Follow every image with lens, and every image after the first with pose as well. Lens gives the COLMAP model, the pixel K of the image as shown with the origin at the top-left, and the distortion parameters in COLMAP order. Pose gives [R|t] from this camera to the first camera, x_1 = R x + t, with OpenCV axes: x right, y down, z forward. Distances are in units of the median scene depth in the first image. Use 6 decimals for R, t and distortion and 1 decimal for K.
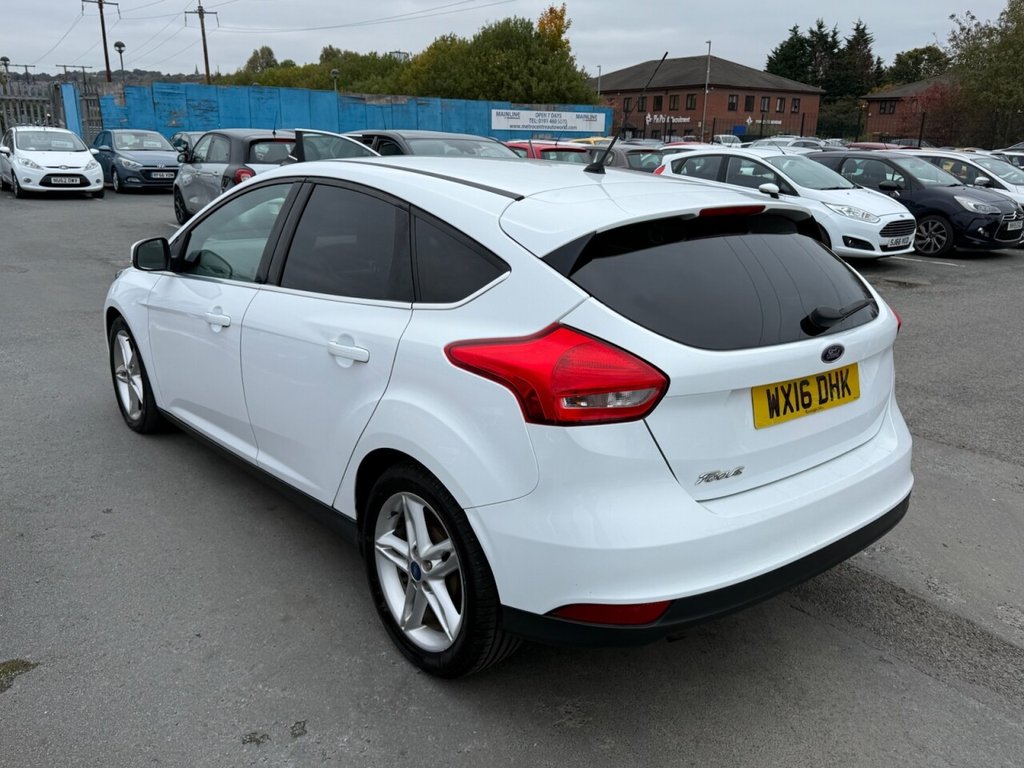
lens RADIAL K [[839.6, 0, 505.1], [0, 839.6, 389.3], [0, 0, 1]] dist [0.044238, -0.059971]
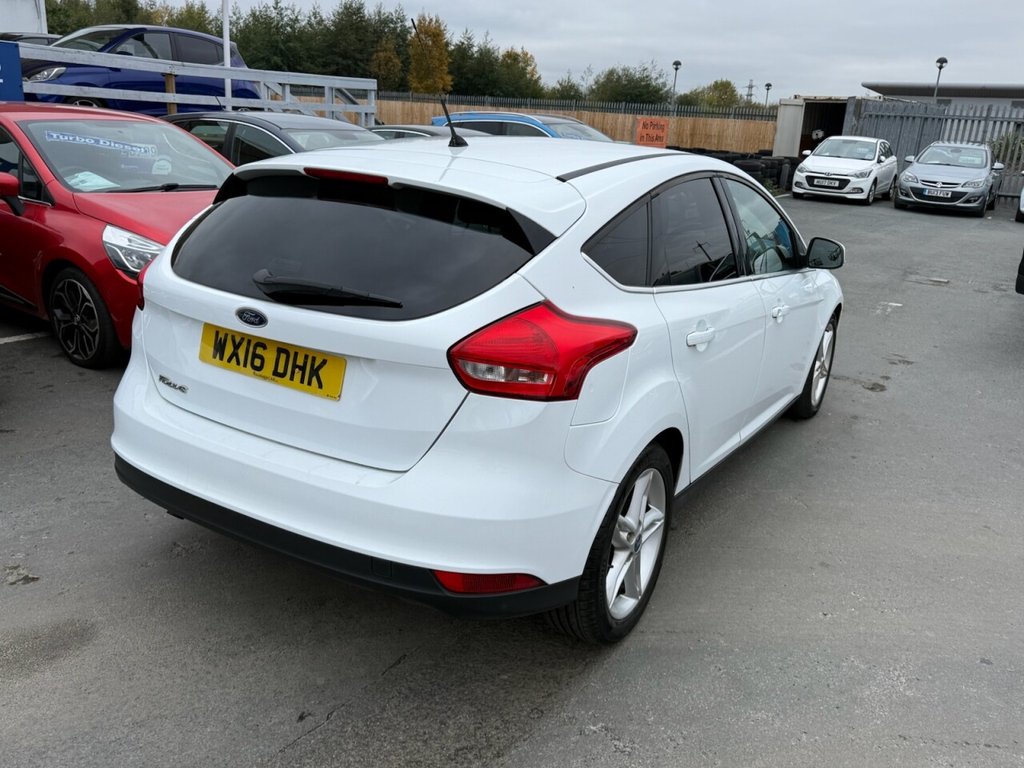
lens RADIAL K [[839.6, 0, 506.9], [0, 839.6, 373.2], [0, 0, 1]] dist [0.044238, -0.059971]
pose [[0.346167, 0.269192, -0.898724, 1.007759], [-0.315706, 0.935507, 0.158607, -0.167215], [0.883458, 0.228828, 0.408827, 0.644041]]
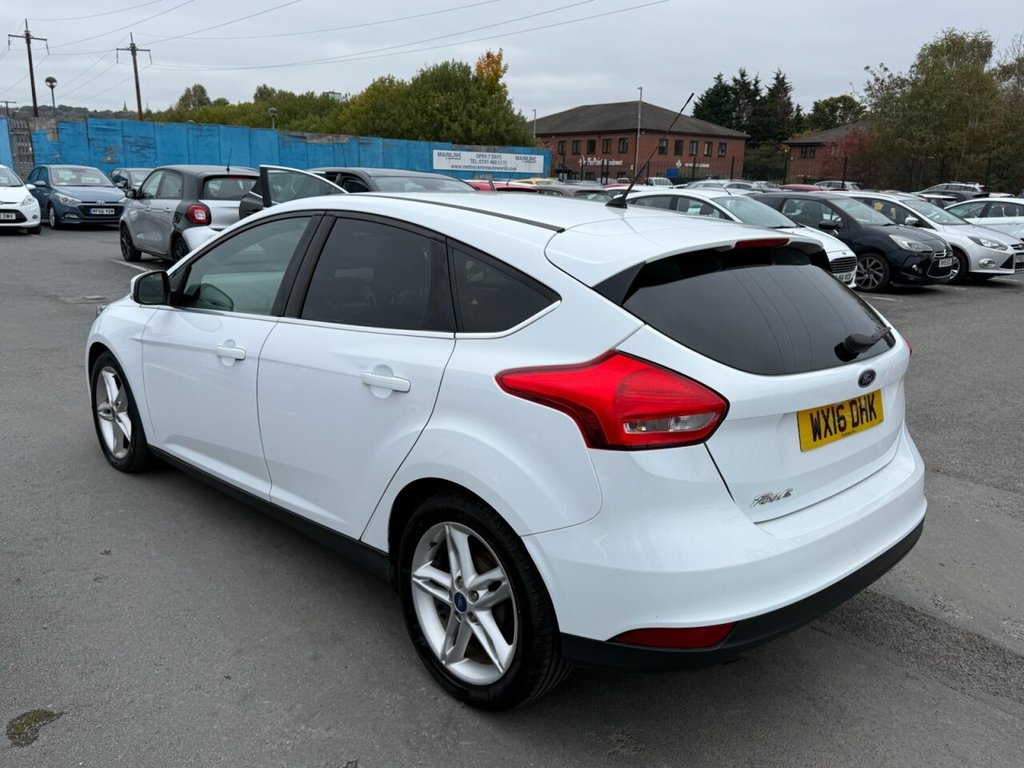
lens RADIAL K [[839.6, 0, 508.8], [0, 839.6, 384.1], [0, 0, 1]] dist [0.044238, -0.059971]
pose [[0.996839, -0.010525, 0.078746, -0.100028], [0.014437, 0.998681, -0.049270, 0.007229], [-0.078123, 0.050251, 0.995676, -0.004104]]
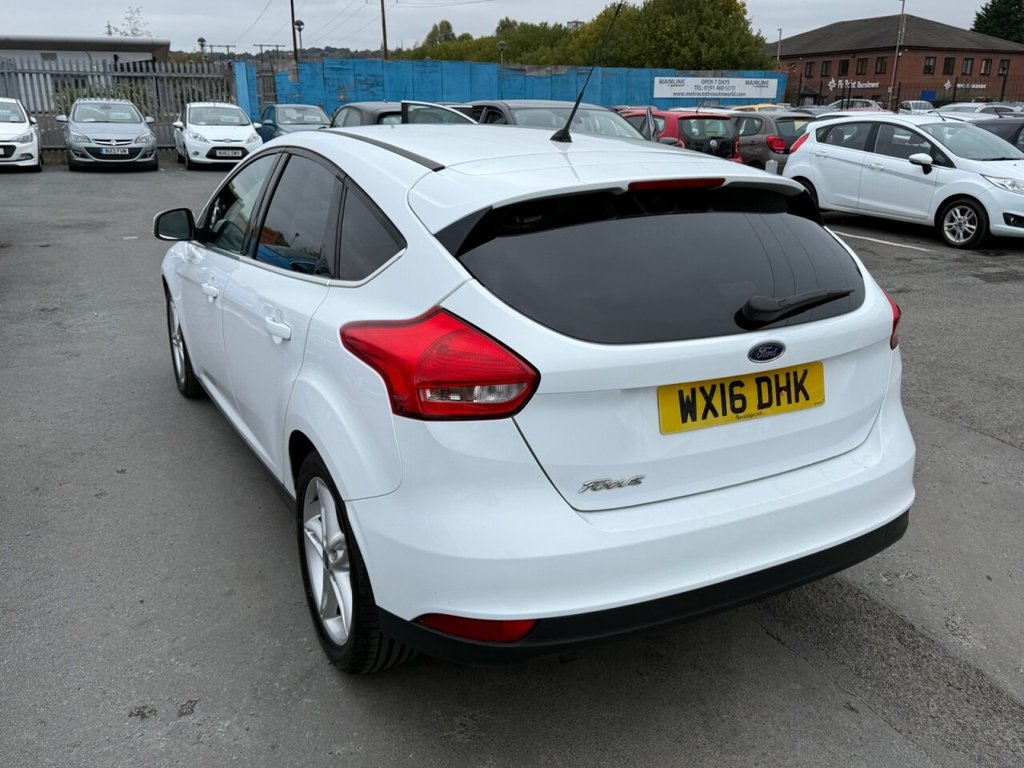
lens RADIAL K [[839.6, 0, 505.1], [0, 839.6, 386.9], [0, 0, 1]] dist [0.044238, -0.059971]
pose [[0.980798, 0.049363, -0.188678, 0.213352], [-0.043934, 0.998494, 0.032852, -0.016948], [0.190016, -0.023931, 0.981489, 0.078727]]
